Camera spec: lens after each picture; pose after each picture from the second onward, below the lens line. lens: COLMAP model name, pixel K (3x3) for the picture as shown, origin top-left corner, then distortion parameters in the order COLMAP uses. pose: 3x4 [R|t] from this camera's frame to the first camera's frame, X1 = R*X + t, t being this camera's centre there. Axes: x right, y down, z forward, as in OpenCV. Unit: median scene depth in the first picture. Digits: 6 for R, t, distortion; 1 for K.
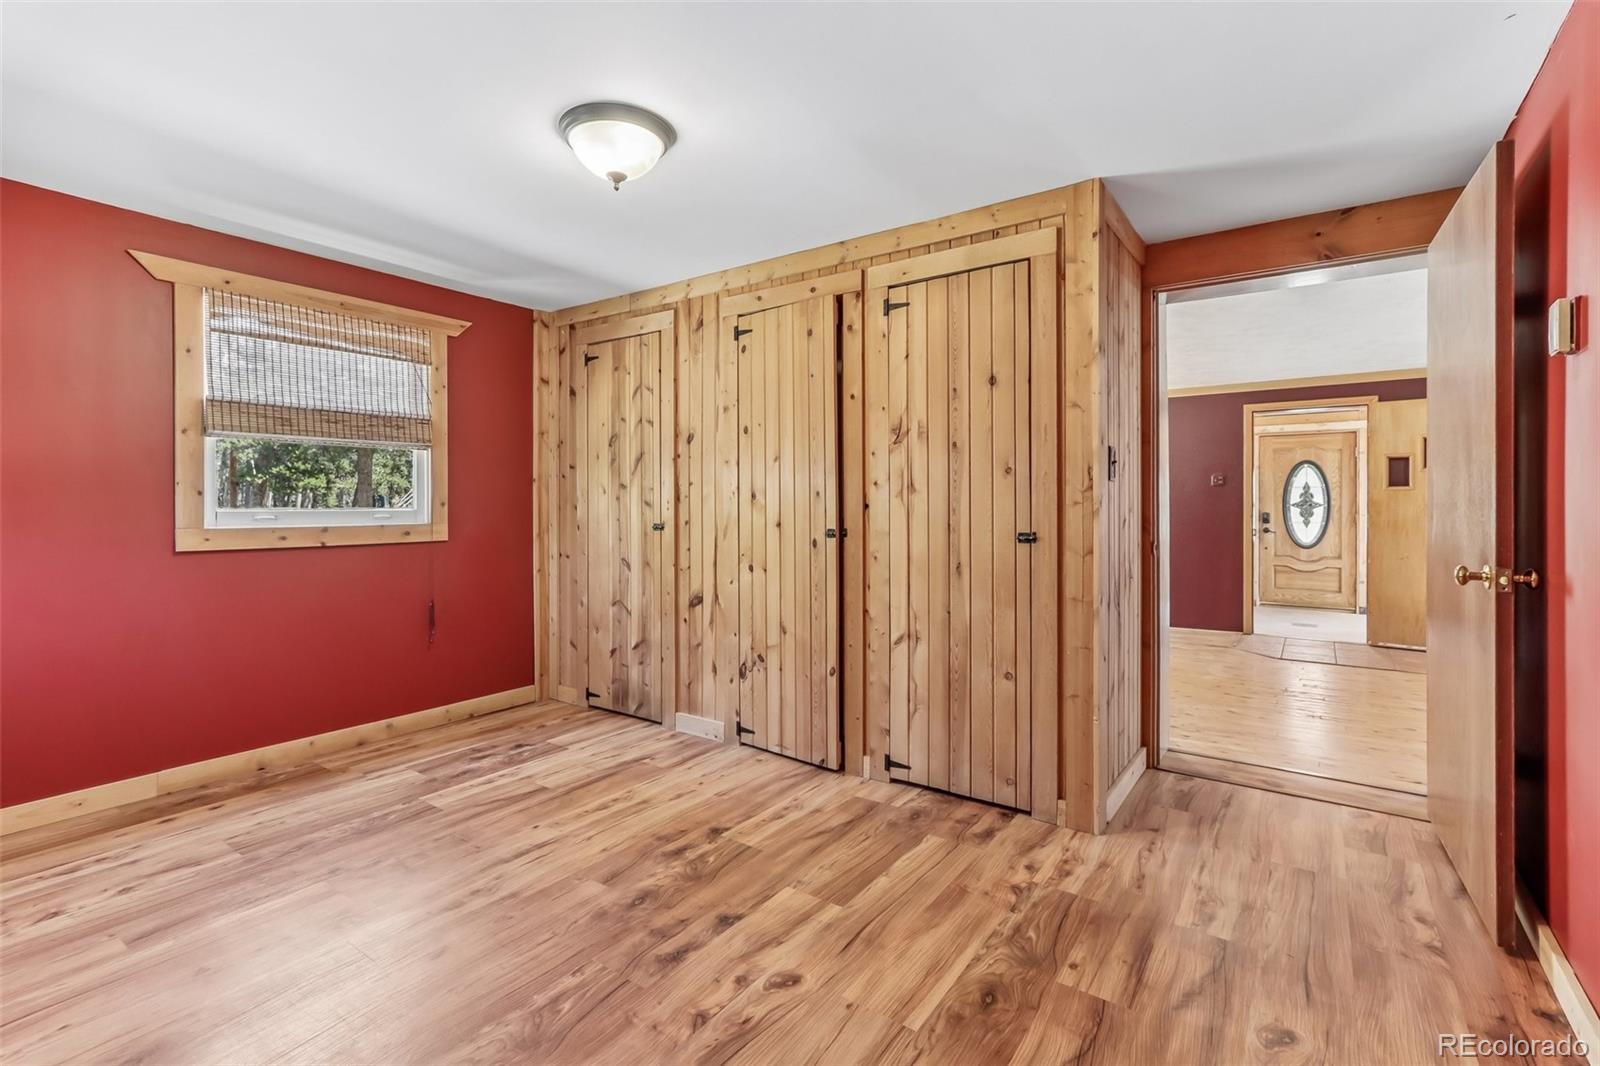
lens RADIAL K [[737.8, 0, 794.3], [0, 737.8, 508.1], [0, 0, 1]] dist [0.002424, 0.000539]
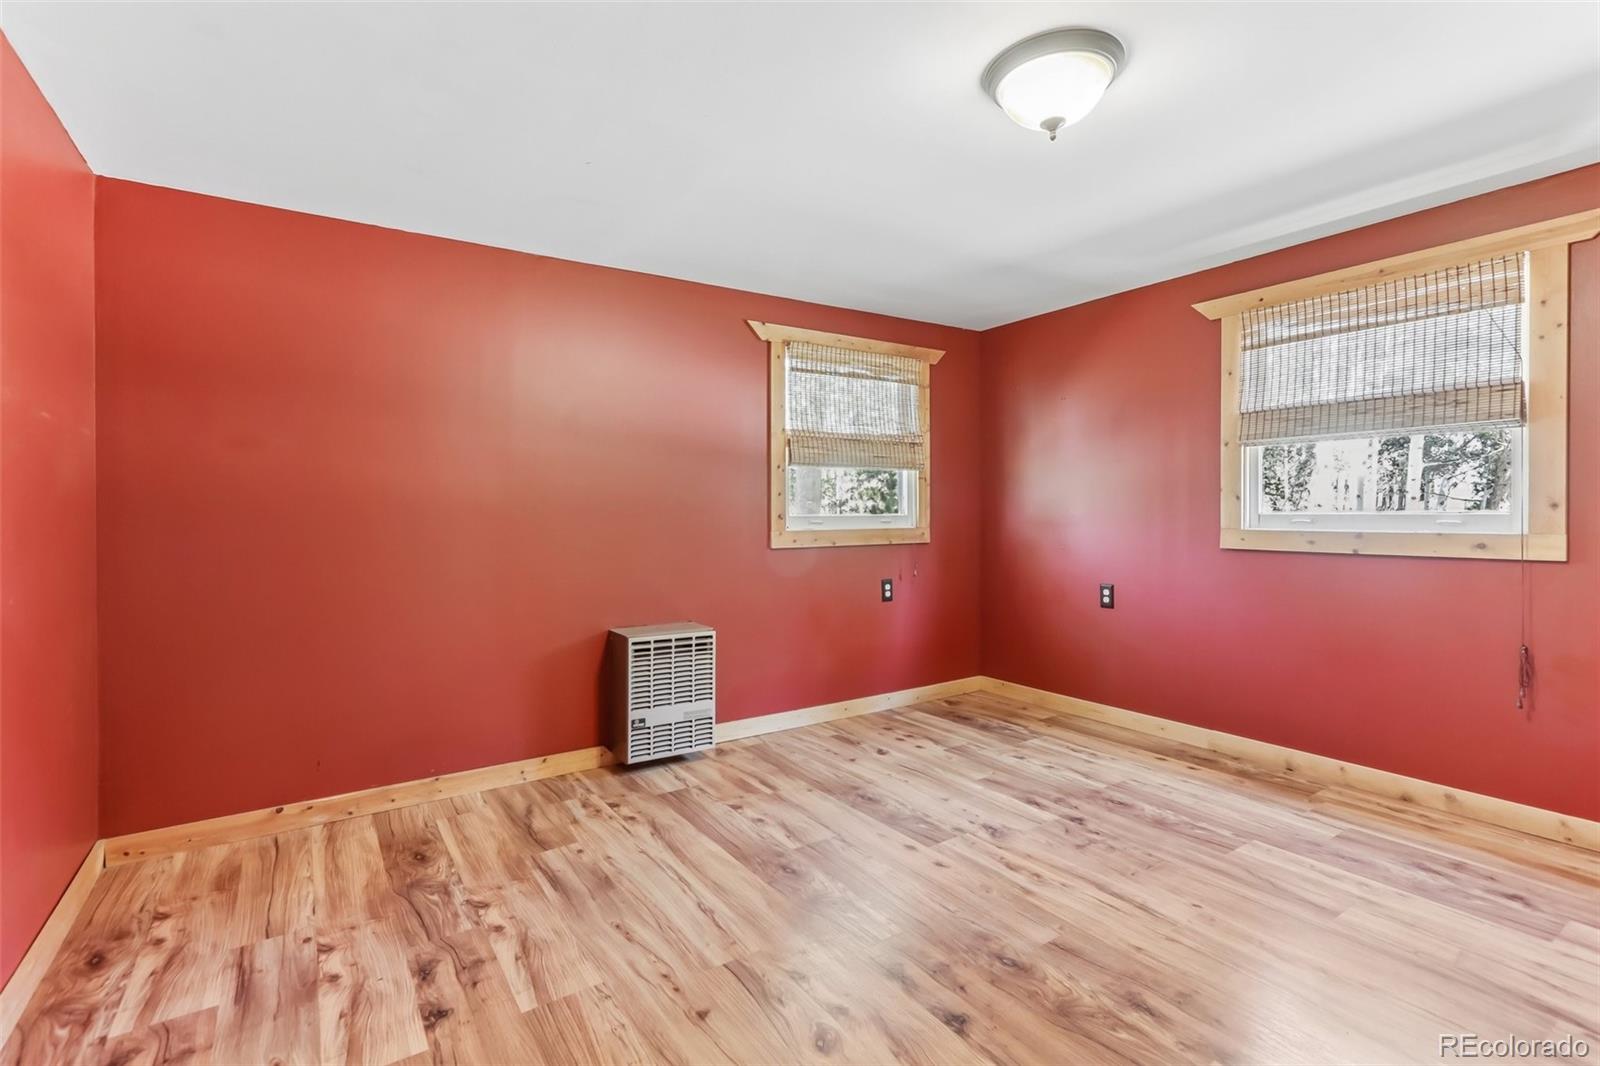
lens RADIAL K [[737.8, 0, 774.7], [0, 737.8, 523.4], [0, 0, 1]] dist [0.002424, 0.000539]
pose [[-0.370881, 0.020923, -0.928445, 0.475089], [0.003241, 0.999769, 0.021236, -0.007078], [0.928675, 0.004867, -0.370863, 0.723476]]
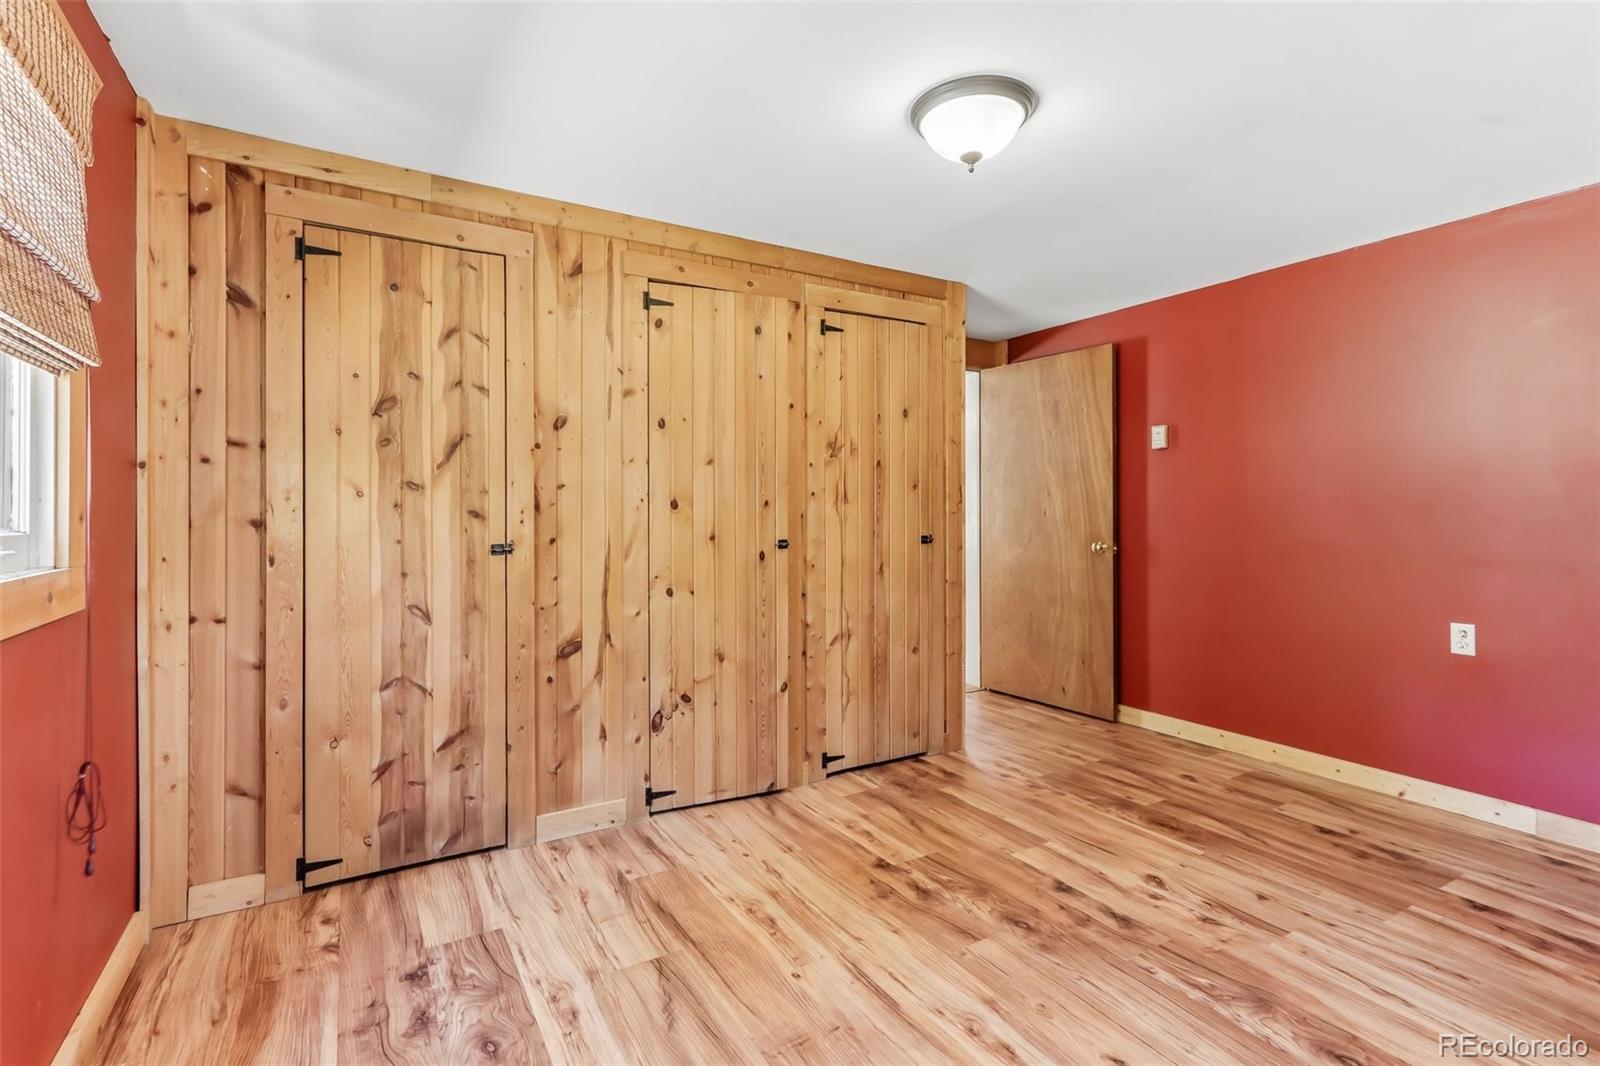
lens RADIAL K [[737.8, 0, 795.2], [0, 737.8, 505.3], [0, 0, 1]] dist [0.002424, 0.000539]
pose [[0.402387, 0.007618, 0.915438, -0.829637], [0.006819, 0.999913, -0.011318, -0.005606], [-0.915444, 0.010796, 0.402300, 0.595289]]
